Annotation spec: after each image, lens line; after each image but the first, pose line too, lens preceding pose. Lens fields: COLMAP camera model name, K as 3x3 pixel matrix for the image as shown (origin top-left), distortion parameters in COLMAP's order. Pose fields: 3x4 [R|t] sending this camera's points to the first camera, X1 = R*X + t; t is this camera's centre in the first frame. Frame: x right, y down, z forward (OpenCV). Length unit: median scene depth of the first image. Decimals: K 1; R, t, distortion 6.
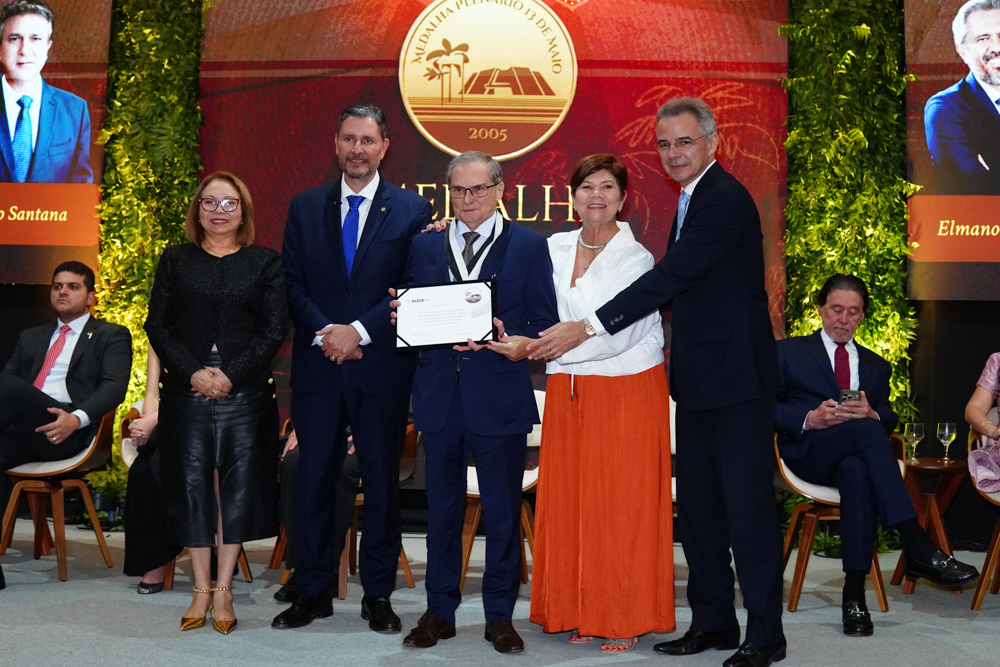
lens RADIAL K [[1336.2, 0, 500.0], [0, 1336.2, 333.5], [0, 0, 1]] dist [-0.174269, -0.188359]
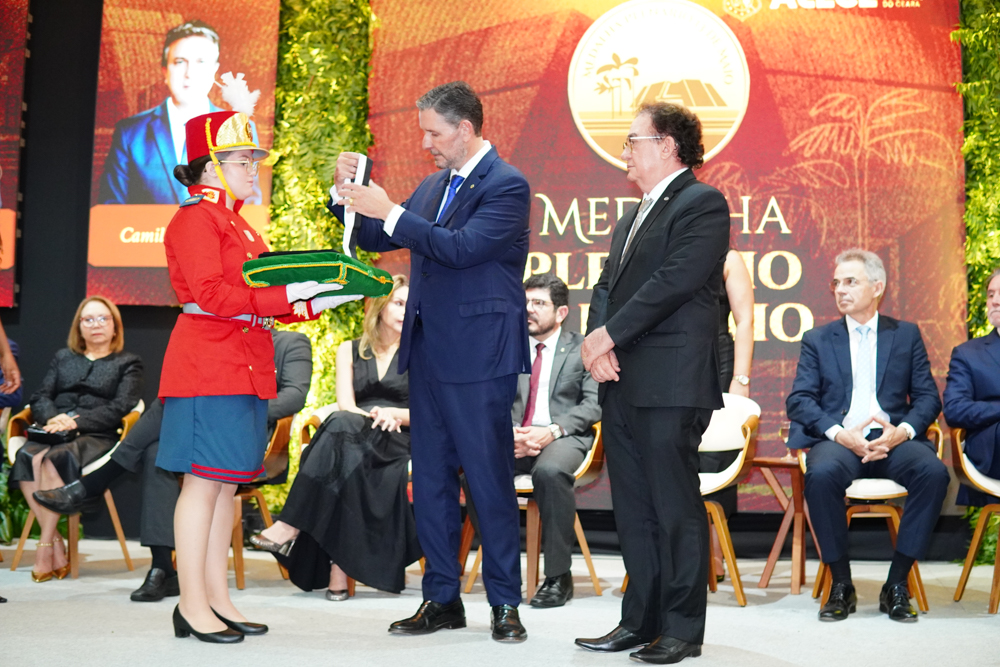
lens RADIAL K [[1336.2, 0, 500.0], [0, 1336.2, 333.5], [0, 0, 1]] dist [-0.174269, -0.188359]
pose [[0.995387, -0.013678, -0.094957, -0.036115], [0.008222, 0.998305, -0.057613, 0.045075], [0.095584, 0.056567, 0.993813, 0.016113]]
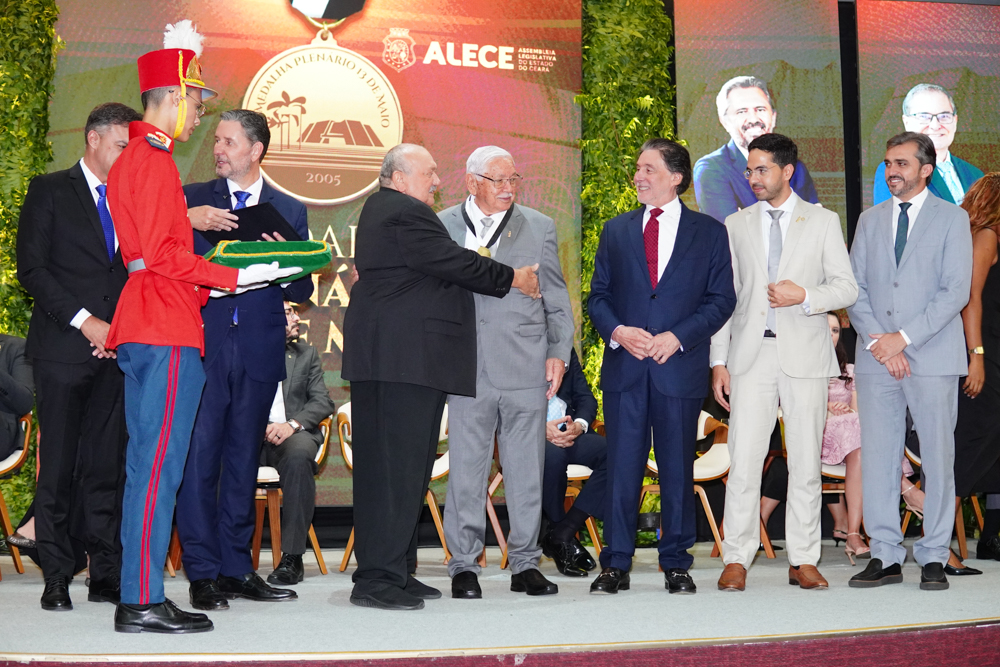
lens RADIAL K [[1336.2, 0, 500.0], [0, 1336.2, 333.5], [0, 0, 1]] dist [-0.174269, -0.188359]
pose [[0.941599, 0.005552, 0.336690, -0.243579], [0.020910, 0.996970, -0.074918, 0.063551], [-0.336086, 0.077583, 0.938631, -0.071221]]
